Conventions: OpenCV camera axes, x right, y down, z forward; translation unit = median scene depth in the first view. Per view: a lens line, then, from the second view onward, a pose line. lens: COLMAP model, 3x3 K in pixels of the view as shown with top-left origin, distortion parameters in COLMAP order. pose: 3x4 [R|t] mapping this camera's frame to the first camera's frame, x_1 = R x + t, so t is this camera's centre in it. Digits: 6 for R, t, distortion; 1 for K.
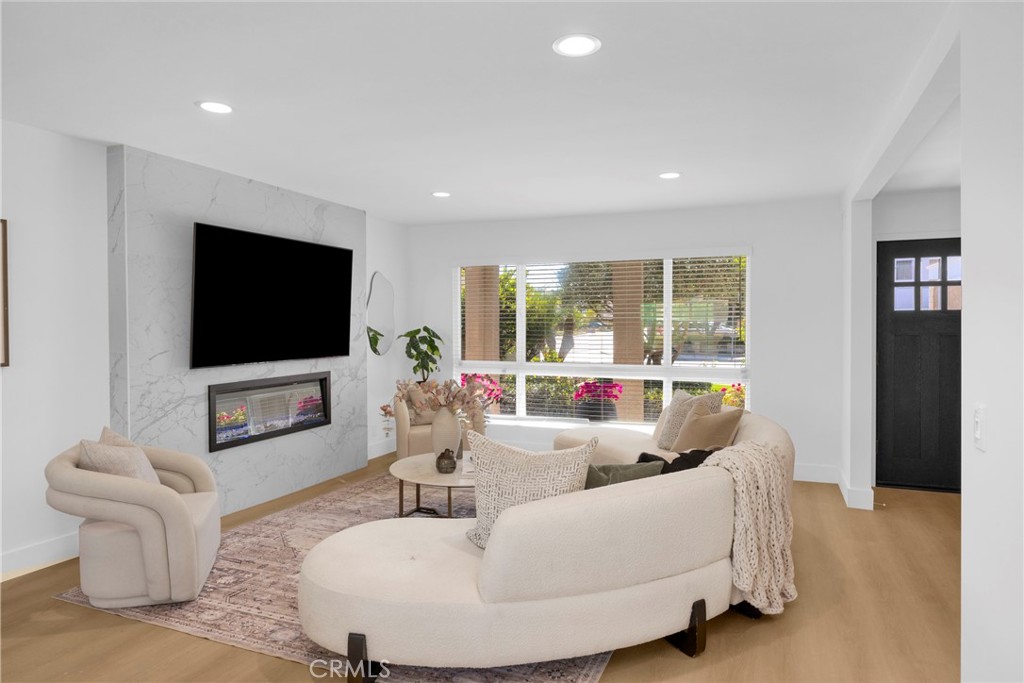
lens RADIAL K [[633.8, 0, 514.1], [0, 633.8, 335.7], [0, 0, 1]] dist [-0.001364, 0.000500]
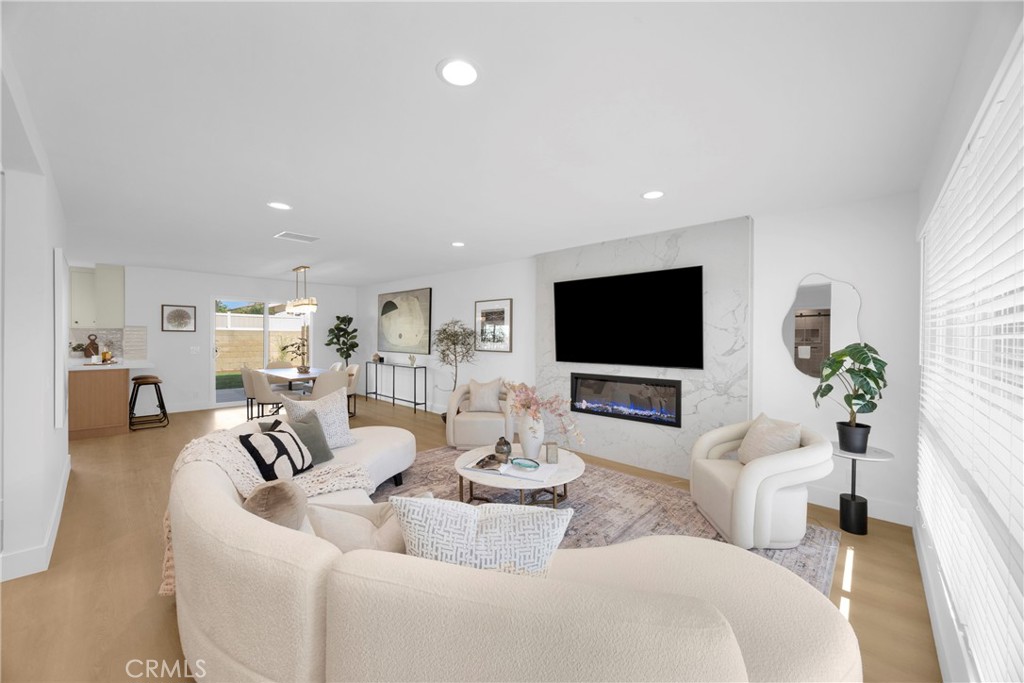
lens RADIAL K [[386.6, 0, 509.5], [0, 386.6, 342.9], [0, 0, 1]] dist [-0.001700, -0.000320]
pose [[-0.359732, 0.009708, -0.933005, 0.623186], [-0.026747, 0.999428, 0.020712, -0.022100], [0.932672, 0.032406, -0.359266, 1.328521]]
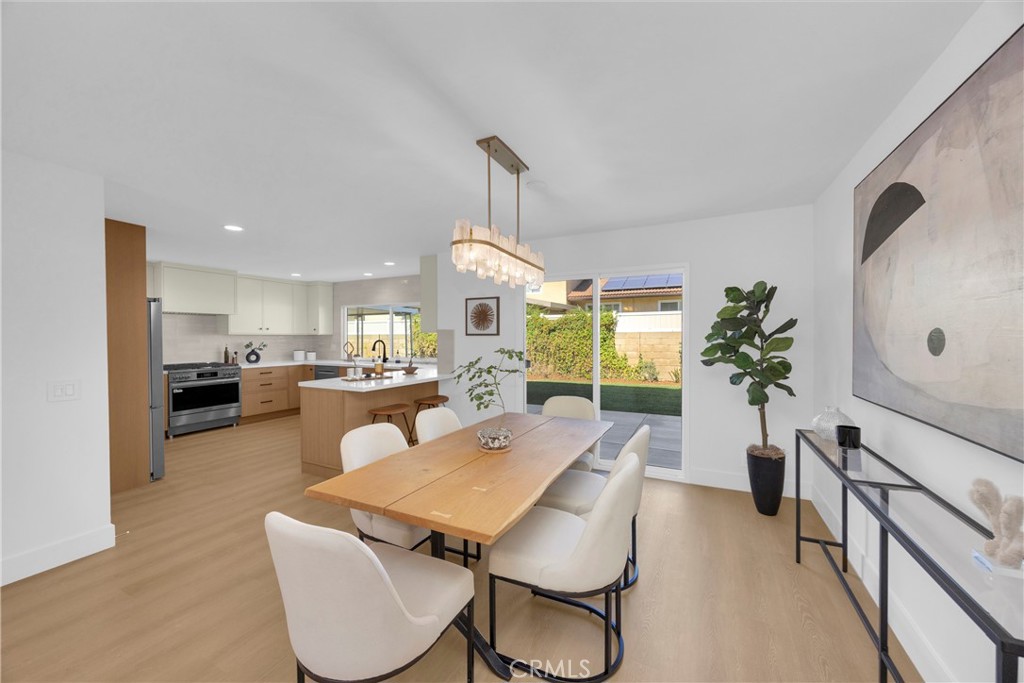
lens RADIAL K [[386.6, 0, 510.9], [0, 386.6, 340.9], [0, 0, 1]] dist [-0.001700, -0.000320]
pose [[-0.997196, 0.001009, 0.074833, -0.586328], [0.003192, 0.999573, 0.029057, -0.015167], [-0.074771, 0.029214, -0.996773, 0.532644]]
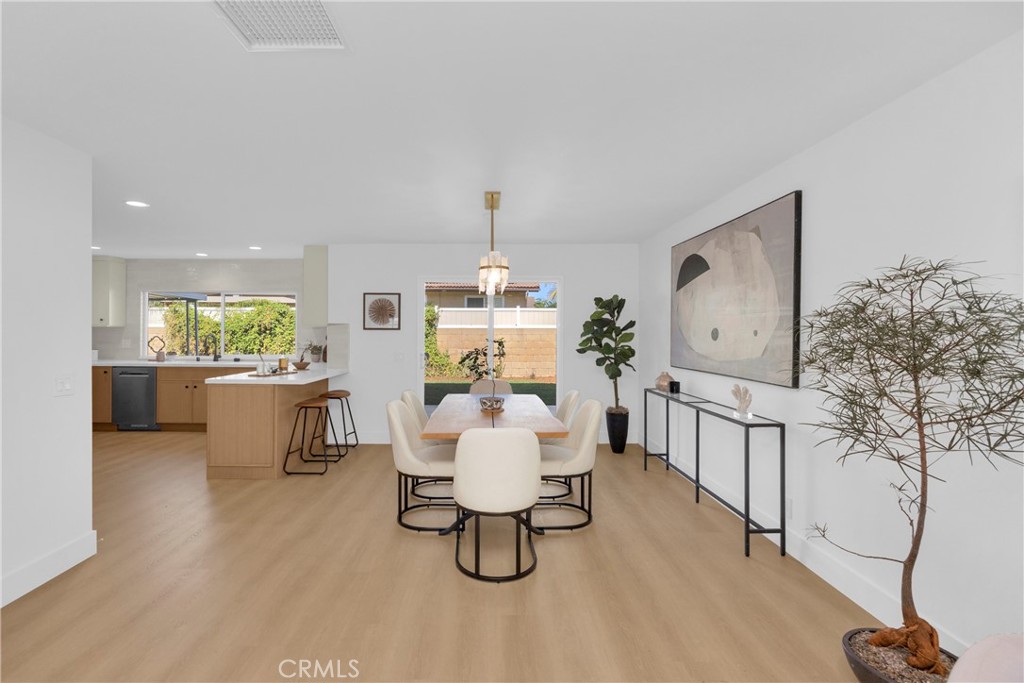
lens RADIAL K [[469.4, 0, 485.3], [0, 469.4, 332.1], [0, 0, 1]] dist [-0.012917, 0.001555]
pose [[-0.923423, -0.005813, -0.383740, -0.159427], [-0.011948, 0.999836, 0.013604, -0.014412], [0.383598, 0.017147, -0.923341, 0.843406]]
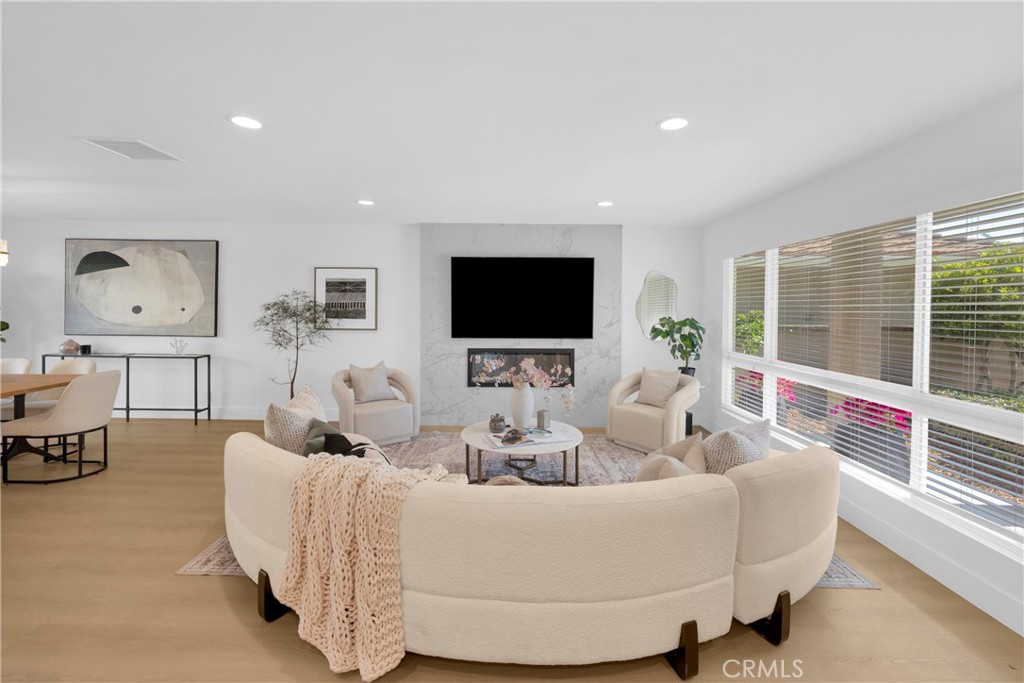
lens RADIAL K [[442.3, 0, 517.1], [0, 442.3, 315.7], [0, 0, 1]] dist [0.004671, 0.000574]
pose [[0.372110, 0.016073, -0.928049, 0.760748], [-0.027352, 0.999606, 0.006345, -0.024778], [0.927785, 0.023023, 0.372403, 0.728805]]
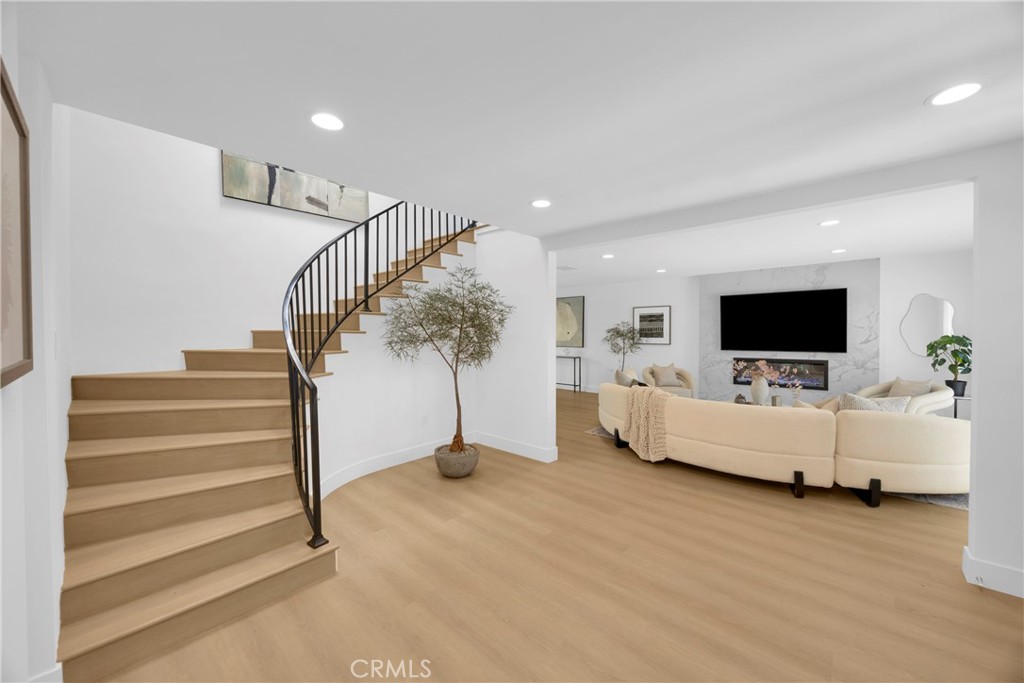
lens RADIAL K [[386.6, 0, 510.7], [0, 386.6, 339.9], [0, 0, 1]] dist [-0.001700, -0.000320]
pose [[-0.344339, 0.017045, -0.938690, 1.390511], [-0.015536, 0.999595, 0.023850, -0.017059], [0.938717, 0.022796, -0.343935, 0.752532]]
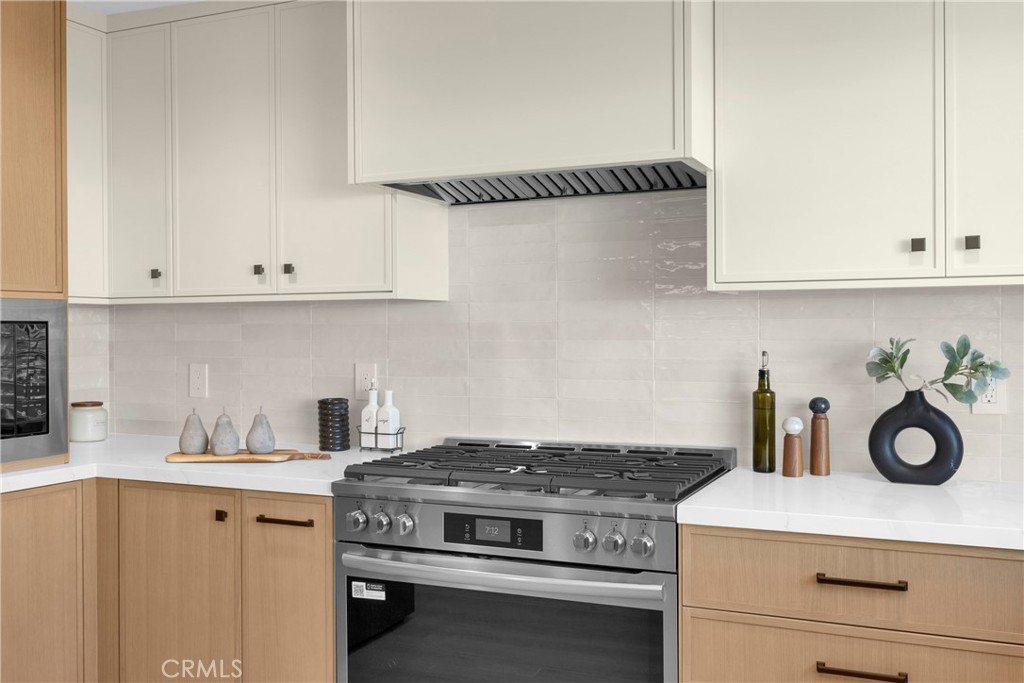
lens RADIAL K [[964.7, 0, 529.5], [0, 964.7, 342.9], [0, 0, 1]] dist [0.001133, 0.000000]
pose [[0.044374, -0.008464, 0.998979, 0.022019], [0.023268, 0.999702, 0.007436, 0.025403], [-0.998744, 0.022914, 0.044558, -0.820890]]
